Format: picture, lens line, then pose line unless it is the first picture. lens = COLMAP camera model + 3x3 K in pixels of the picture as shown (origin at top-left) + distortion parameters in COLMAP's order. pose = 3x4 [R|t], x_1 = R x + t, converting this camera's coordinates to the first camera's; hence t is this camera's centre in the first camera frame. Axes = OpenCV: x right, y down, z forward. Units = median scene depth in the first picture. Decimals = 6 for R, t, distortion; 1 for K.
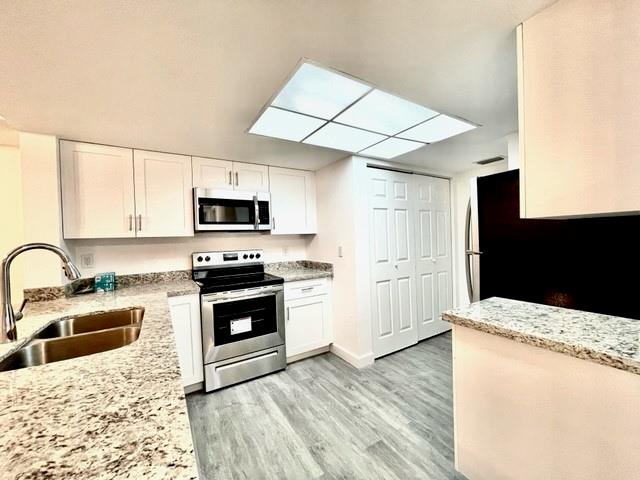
lens RADIAL K [[257.2, 0, 317.4], [0, 257.2, 240.9], [0, 0, 1]] dist [-0.002299, 0.001595]
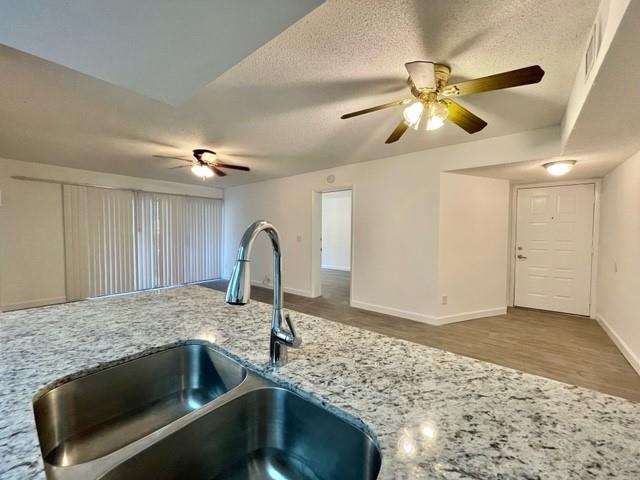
lens RADIAL K [[257.2, 0, 321.5], [0, 257.2, 241.0], [0, 0, 1]] dist [-0.002299, 0.001595]
pose [[-0.939671, 0.039373, -0.339807, -1.489140], [0.020485, 0.998048, 0.058995, 0.023202], [0.341466, 0.048475, -0.938643, 2.307003]]
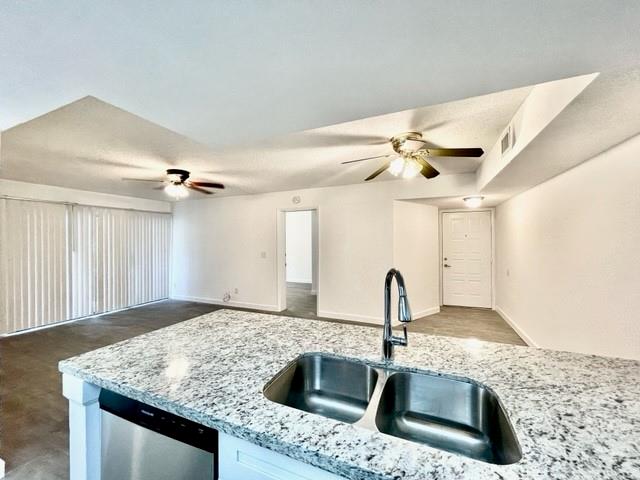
lens RADIAL K [[257.2, 0, 320.3], [0, 257.2, 239.8], [0, 0, 1]] dist [-0.002299, 0.001595]
pose [[-0.813632, 0.033343, -0.580423, -0.497691], [0.022977, 0.999418, 0.025204, -0.191466], [0.580926, 0.007170, -0.813925, 2.333935]]
